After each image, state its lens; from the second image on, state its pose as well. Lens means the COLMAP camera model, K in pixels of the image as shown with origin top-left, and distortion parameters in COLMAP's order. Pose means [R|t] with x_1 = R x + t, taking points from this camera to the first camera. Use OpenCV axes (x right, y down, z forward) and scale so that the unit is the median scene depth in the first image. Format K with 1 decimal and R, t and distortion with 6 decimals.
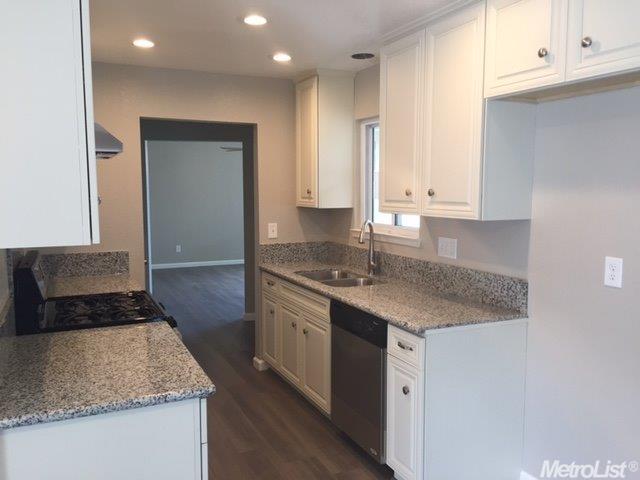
lens RADIAL K [[549.8, 0, 321.5], [0, 549.8, 241.8], [0, 0, 1]] dist [0.077038, -0.125154]
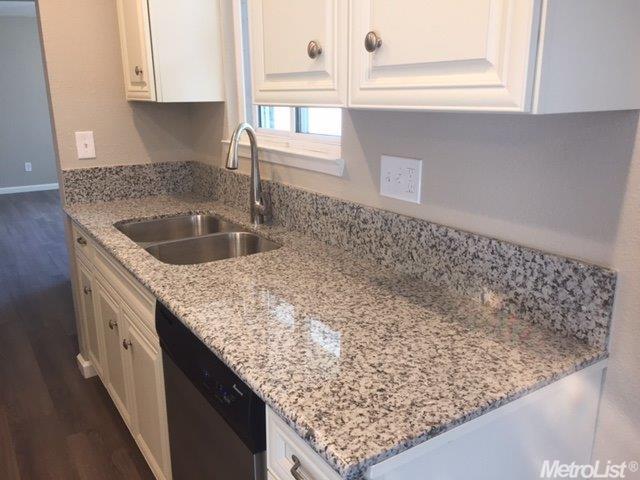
lens RADIAL K [[549.8, 0, 321.5], [0, 549.8, 241.8], [0, 0, 1]] dist [0.077038, -0.125154]
pose [[0.989049, -0.047773, 0.139643, 0.083310], [0.023689, 0.985281, 0.169295, -0.016099], [-0.145675, -0.164133, 0.975622, 0.486628]]
